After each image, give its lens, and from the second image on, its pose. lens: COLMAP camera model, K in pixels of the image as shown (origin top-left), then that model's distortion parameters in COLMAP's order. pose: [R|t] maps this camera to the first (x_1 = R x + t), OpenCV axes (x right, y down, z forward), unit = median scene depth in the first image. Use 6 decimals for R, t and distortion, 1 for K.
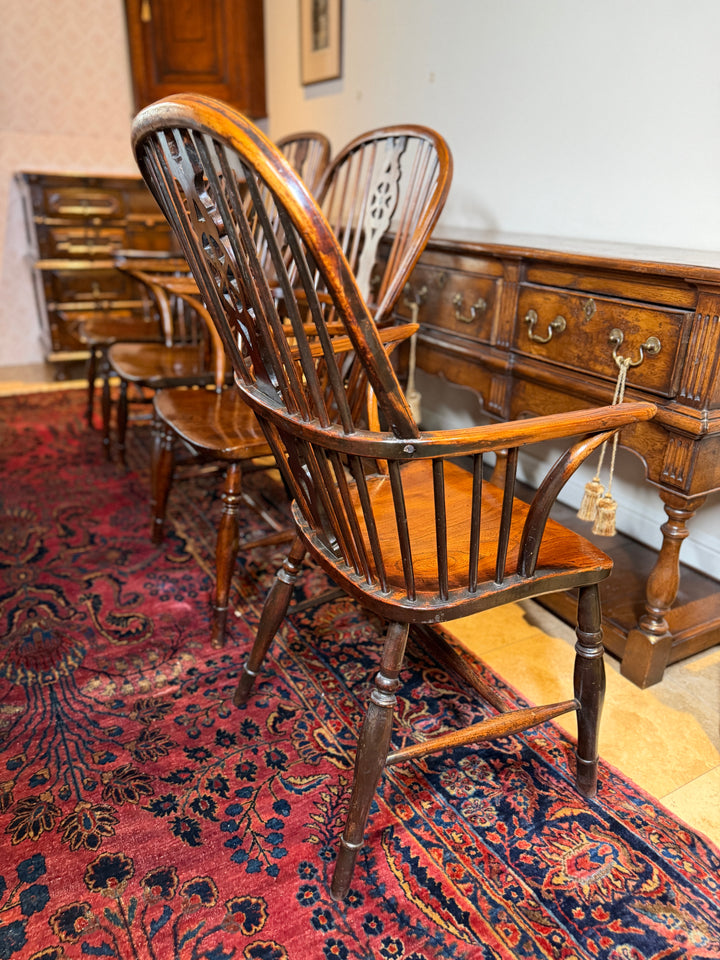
lens RADIAL K [[673.4, 0, 365.2], [0, 673.4, 481.6], [0, 0, 1]] dist [0.042901, -0.076487]
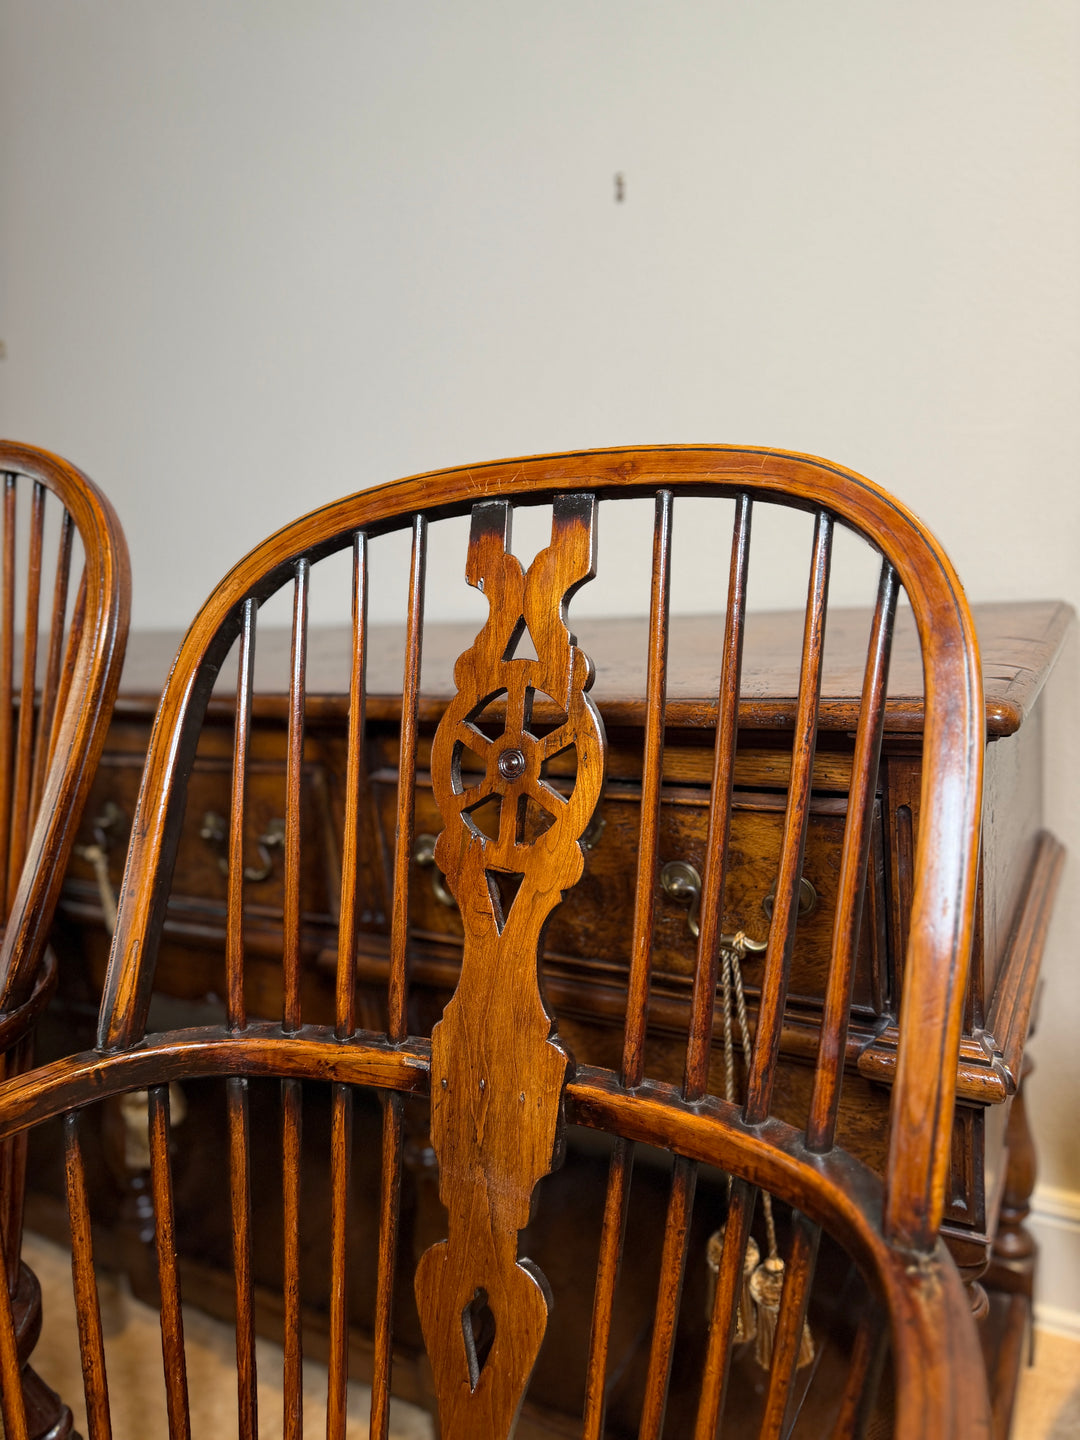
lens RADIAL K [[1010.0, 0, 547.8], [0, 1010.0, 722.4], [0, 0, 1]] dist [0.042901, -0.076487]
pose [[0.852941, -0.225222, 0.470921, 0.048681], [0.315545, 0.941109, -0.121426, -0.259178], [-0.415840, 0.252166, 0.873779, 0.506788]]
